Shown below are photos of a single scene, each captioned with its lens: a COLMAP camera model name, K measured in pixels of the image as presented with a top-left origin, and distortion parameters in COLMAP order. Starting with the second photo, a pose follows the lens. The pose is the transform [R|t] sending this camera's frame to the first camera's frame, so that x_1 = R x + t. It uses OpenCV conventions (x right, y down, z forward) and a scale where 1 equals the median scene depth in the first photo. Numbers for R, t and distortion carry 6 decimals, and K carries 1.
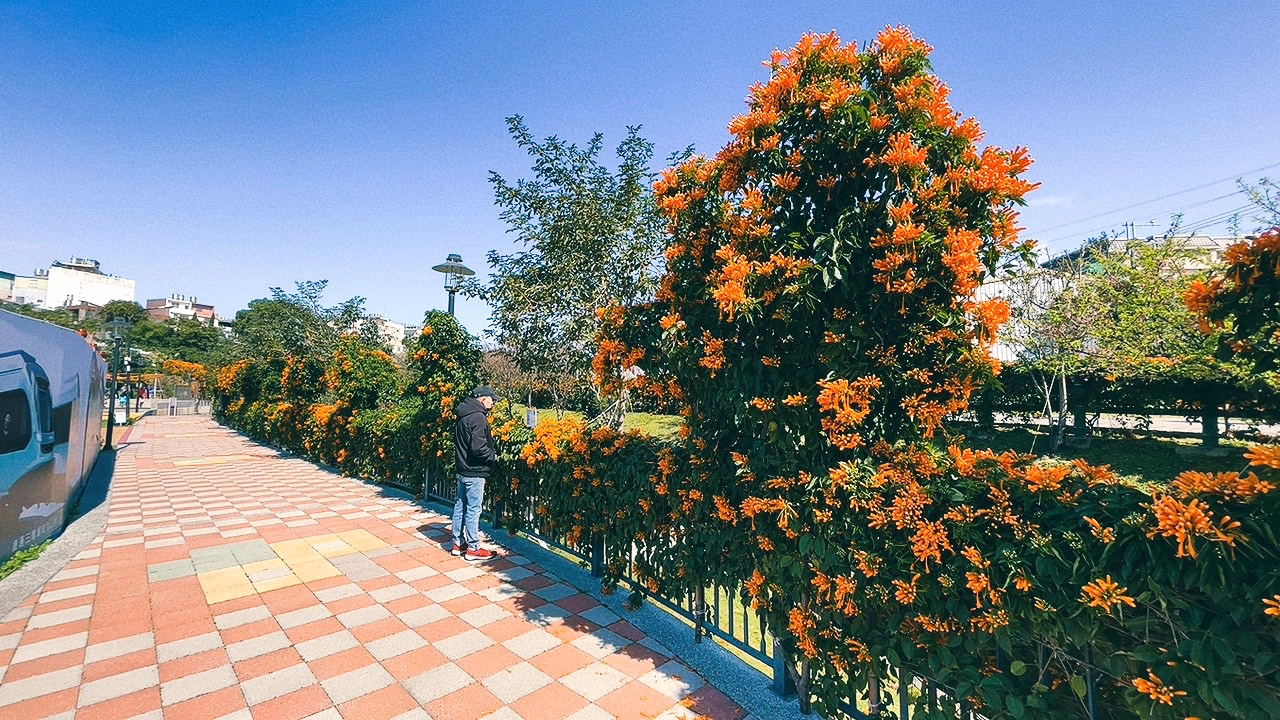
lens RADIAL K [[504.2, 0, 640.1], [0, 504.2, 361.5], [0, 0, 1]] dist [-0.000867, 0.000032]
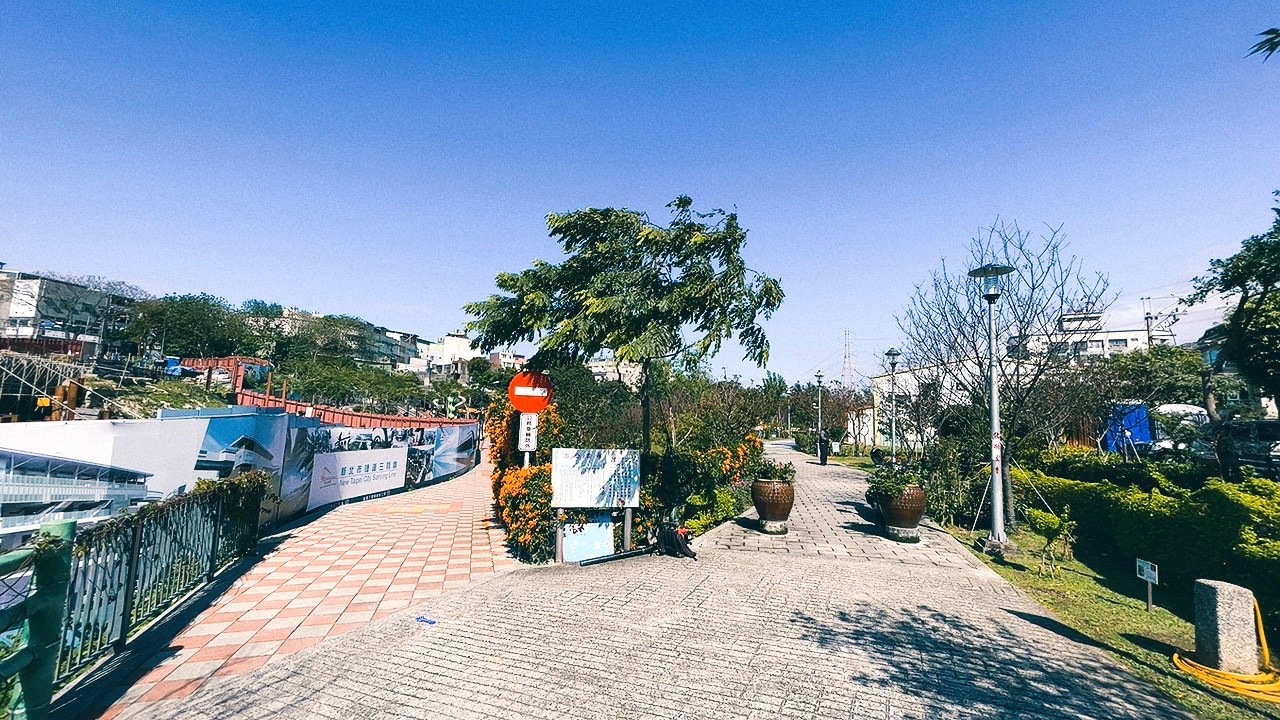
lens RADIAL K [[504.2, 0, 639.0], [0, 504.2, 362.7], [0, 0, 1]] dist [-0.000867, 0.000032]
pose [[0.999997, -0.001008, 0.002016, -1.004692], [0.001005, 0.999999, 0.001344, -0.000153], [-0.002018, -0.001342, 0.999997, 0.001450]]
